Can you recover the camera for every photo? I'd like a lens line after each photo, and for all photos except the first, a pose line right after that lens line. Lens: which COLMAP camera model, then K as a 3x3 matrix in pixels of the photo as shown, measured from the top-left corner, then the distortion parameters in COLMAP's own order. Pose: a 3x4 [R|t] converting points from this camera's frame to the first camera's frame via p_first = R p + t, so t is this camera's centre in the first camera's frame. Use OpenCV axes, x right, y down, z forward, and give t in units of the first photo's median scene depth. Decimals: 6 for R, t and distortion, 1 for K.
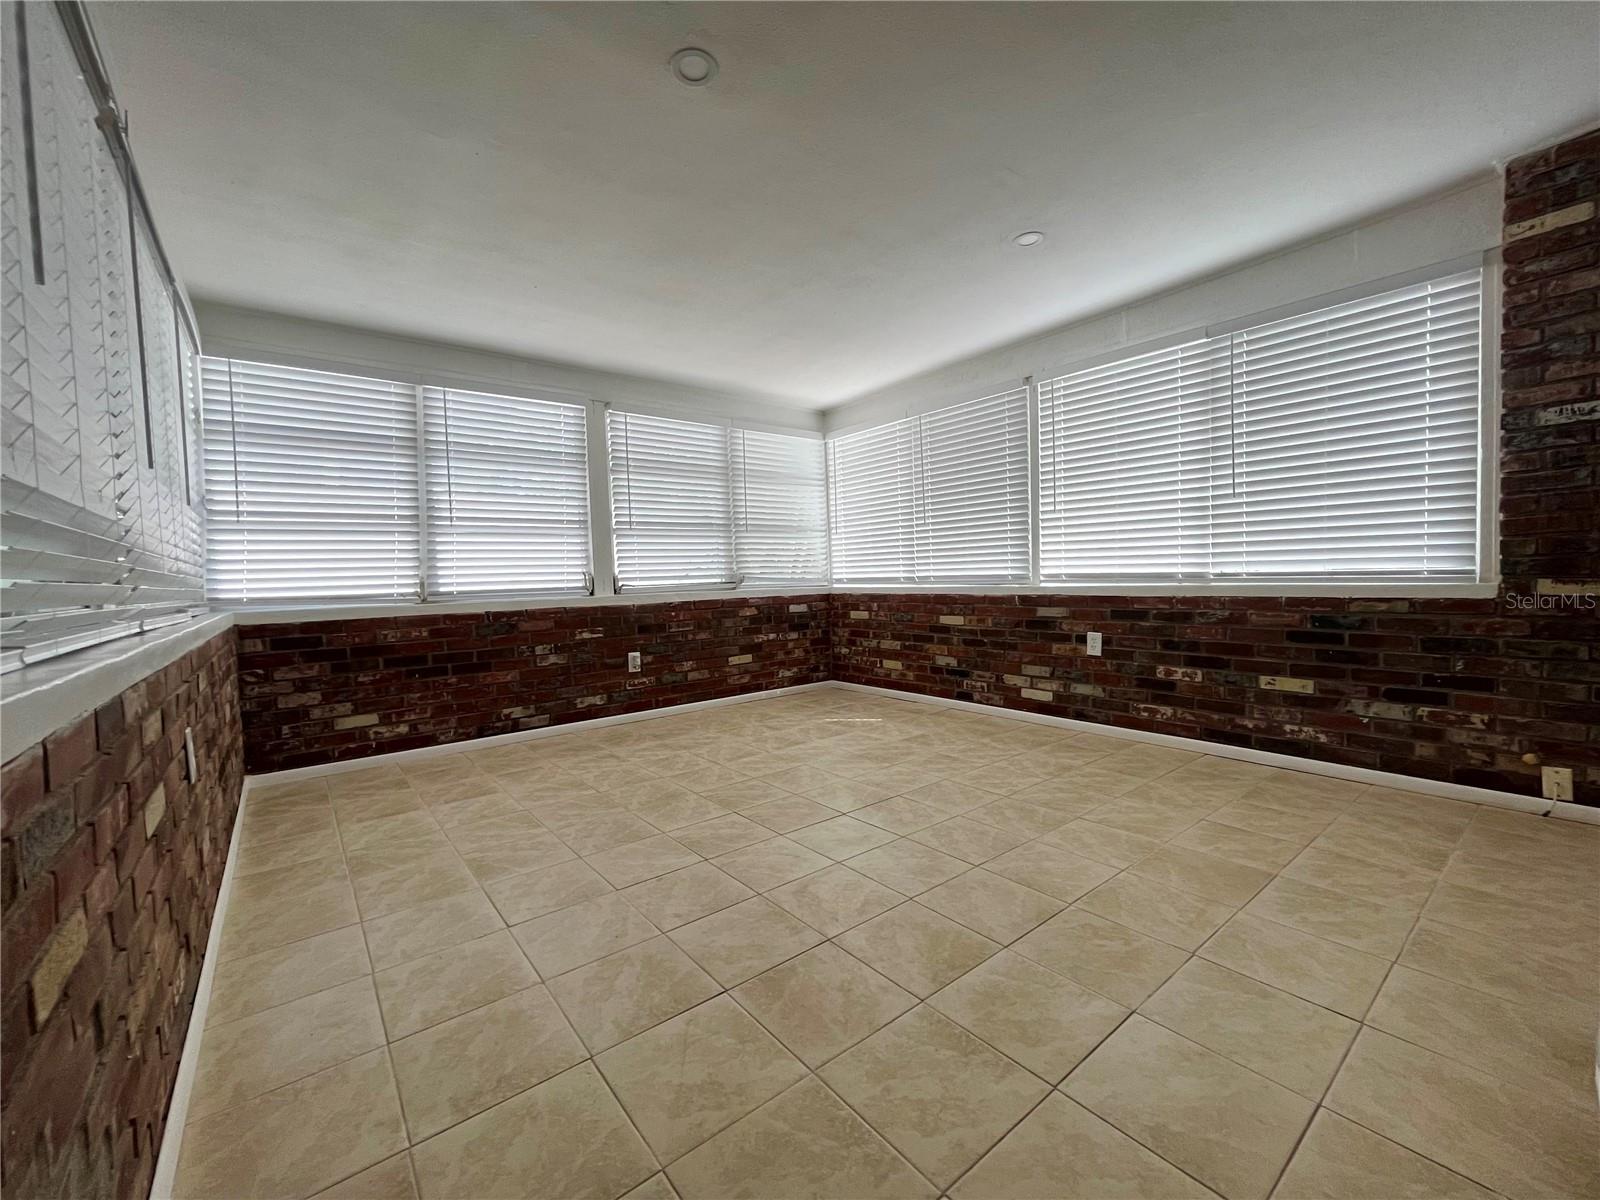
lens RADIAL K [[649.2, 0, 795.1], [0, 649.2, 607.4], [0, 0, 1]] dist [-0.002374, -0.000441]
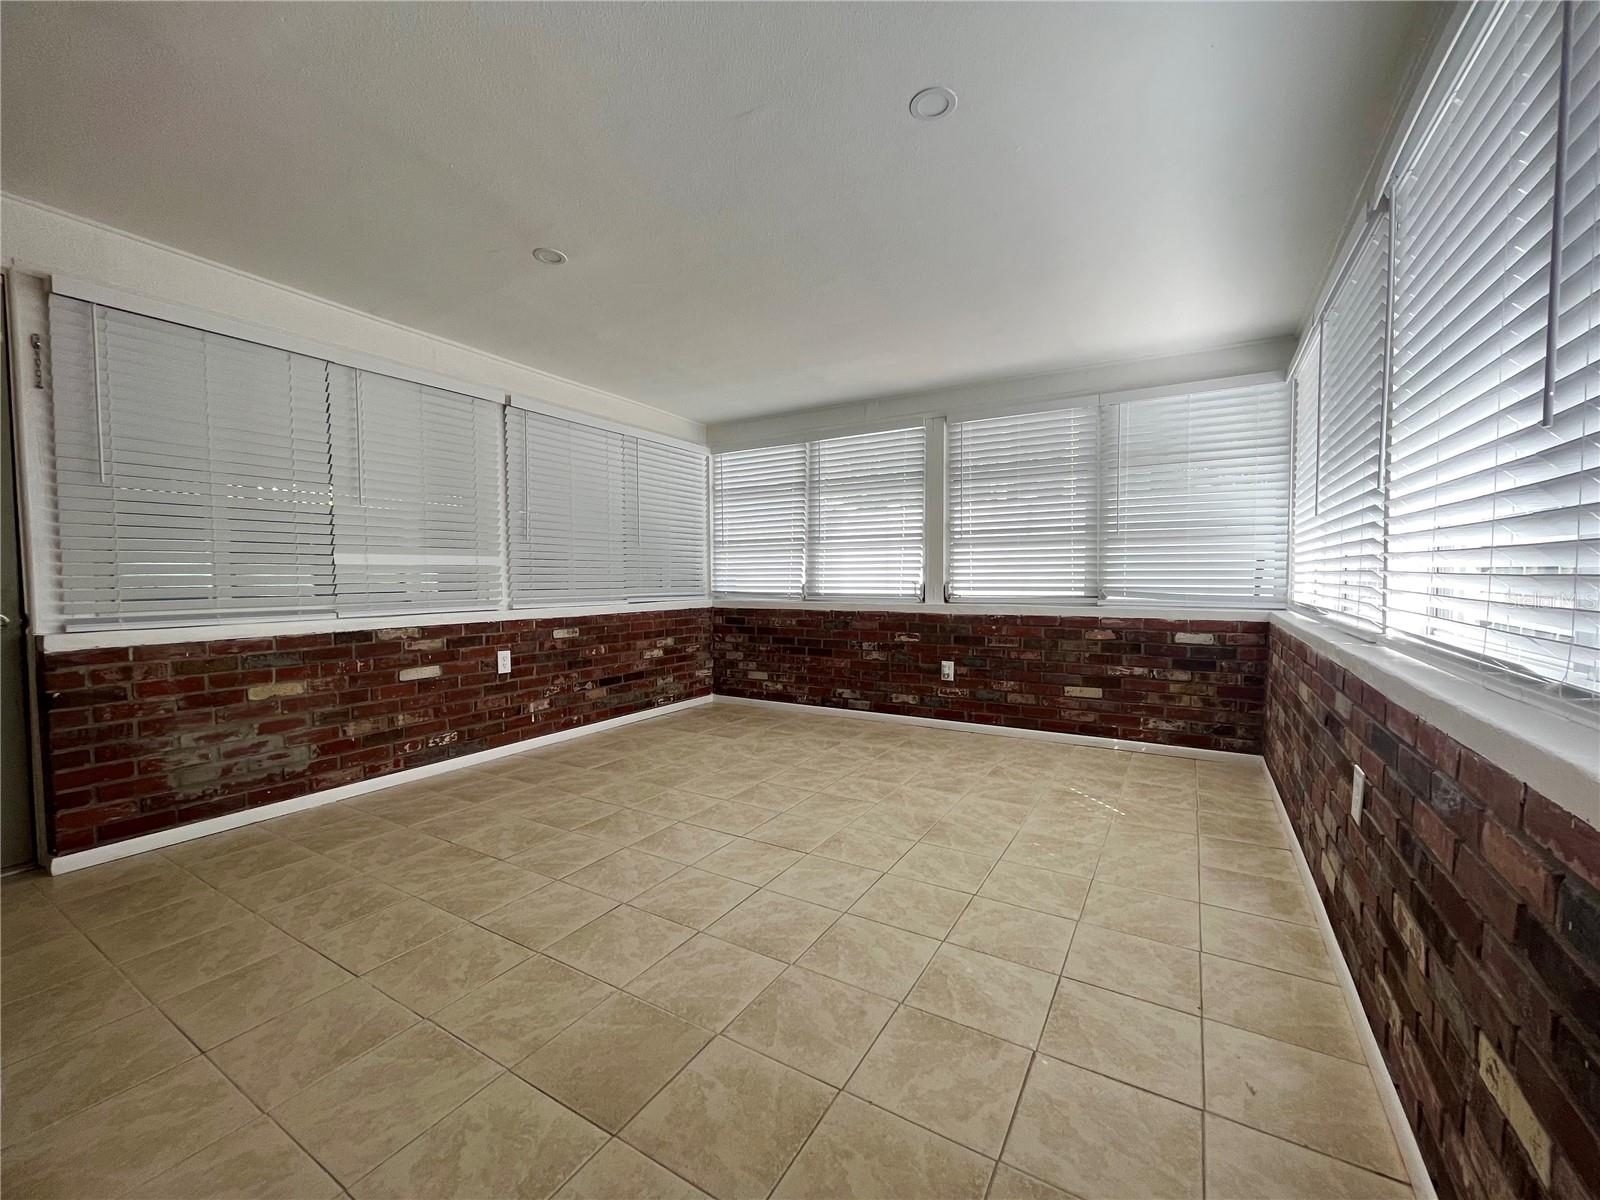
lens RADIAL K [[649.2, 0, 795.1], [0, 649.2, 607.4], [0, 0, 1]] dist [-0.002374, -0.000441]
pose [[0.352959, 0.073337, -0.932760, 0.684663], [-0.050696, 0.996958, 0.059201, -0.070366], [0.934264, 0.026391, 0.355603, 0.469970]]
